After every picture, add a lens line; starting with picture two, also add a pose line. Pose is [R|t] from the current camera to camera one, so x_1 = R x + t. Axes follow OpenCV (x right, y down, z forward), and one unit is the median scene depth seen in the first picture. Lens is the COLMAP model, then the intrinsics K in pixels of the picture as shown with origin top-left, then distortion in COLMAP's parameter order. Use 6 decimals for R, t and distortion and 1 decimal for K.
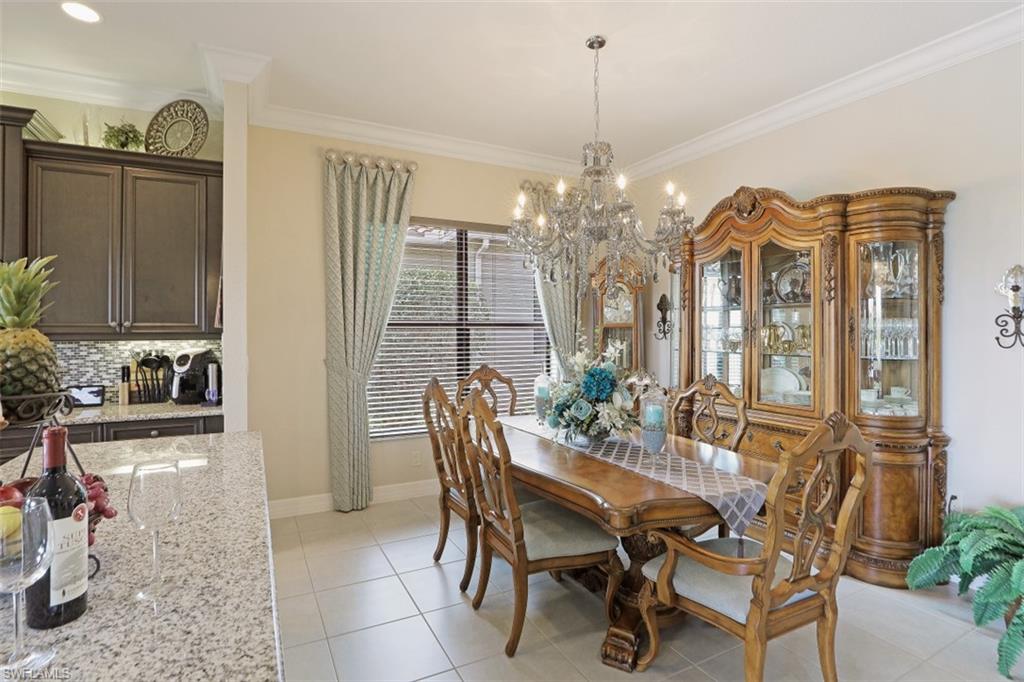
lens RADIAL K [[504.8, 0, 508.8], [0, 504.8, 329.3], [0, 0, 1]] dist [-0.033250, -0.000086]
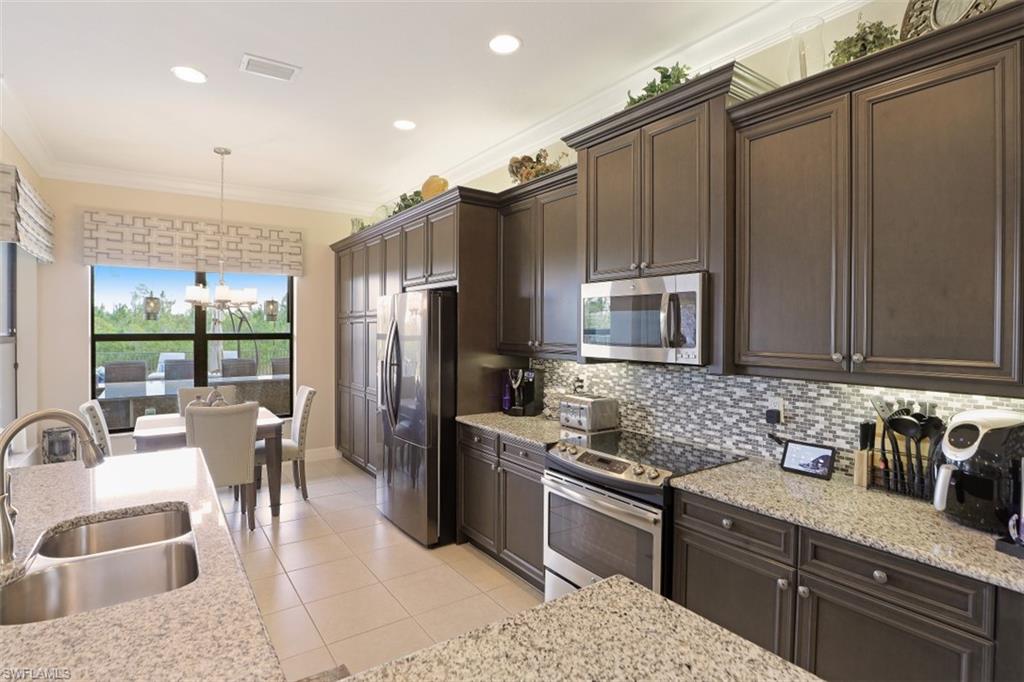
lens RADIAL K [[502.3, 0, 514.8], [0, 502.3, 334.9], [0, 0, 1]] dist [-0.021089, 0.000570]
pose [[0.144682, 0.015206, -0.989361, -0.232740], [-0.009460, 0.999857, 0.013984, -0.039435], [0.989433, 0.007336, 0.144805, 0.479708]]
